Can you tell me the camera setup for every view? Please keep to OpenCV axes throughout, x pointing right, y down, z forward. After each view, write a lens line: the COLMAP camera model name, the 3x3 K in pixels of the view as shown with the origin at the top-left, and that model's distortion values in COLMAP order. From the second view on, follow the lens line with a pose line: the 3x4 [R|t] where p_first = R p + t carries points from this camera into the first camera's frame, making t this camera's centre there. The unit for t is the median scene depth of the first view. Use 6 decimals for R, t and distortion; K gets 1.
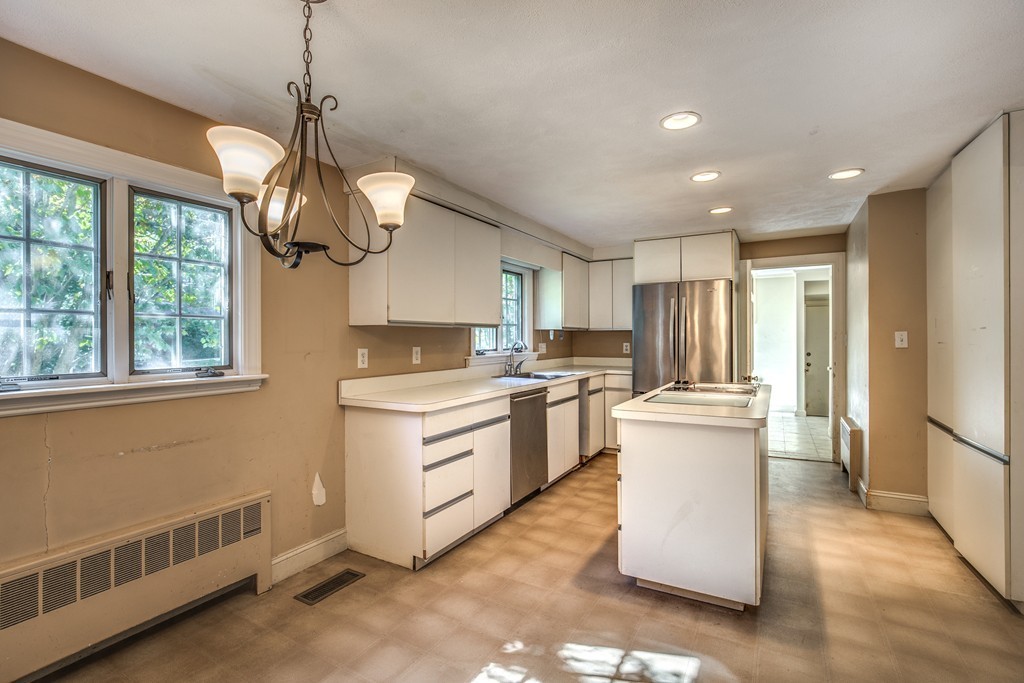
lens RADIAL K [[509.8, 0, 512.1], [0, 509.8, 330.4], [0, 0, 1]] dist [-0.000291, 0.000360]
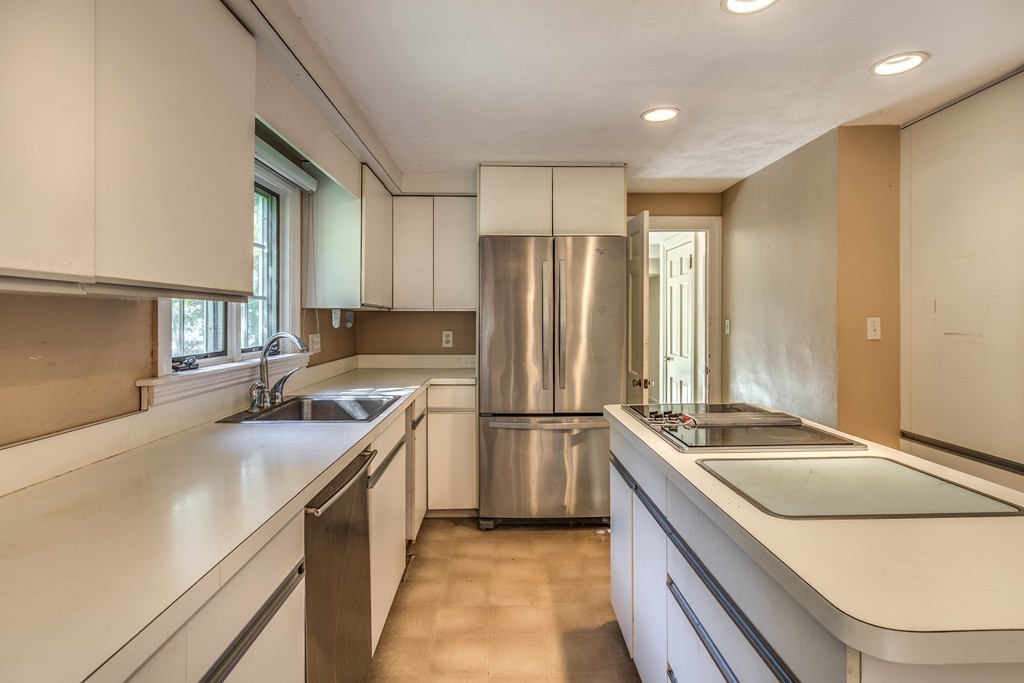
lens RADIAL K [[528.4, 0, 516.5], [0, 528.4, 323.2], [0, 0, 1]] dist [-0.012126, -0.000215]
pose [[0.862380, 0.000529, 0.506261, -0.041632], [-0.010892, 0.999787, 0.017509, 0.002165], [-0.506144, -0.020614, 0.862203, 0.458290]]
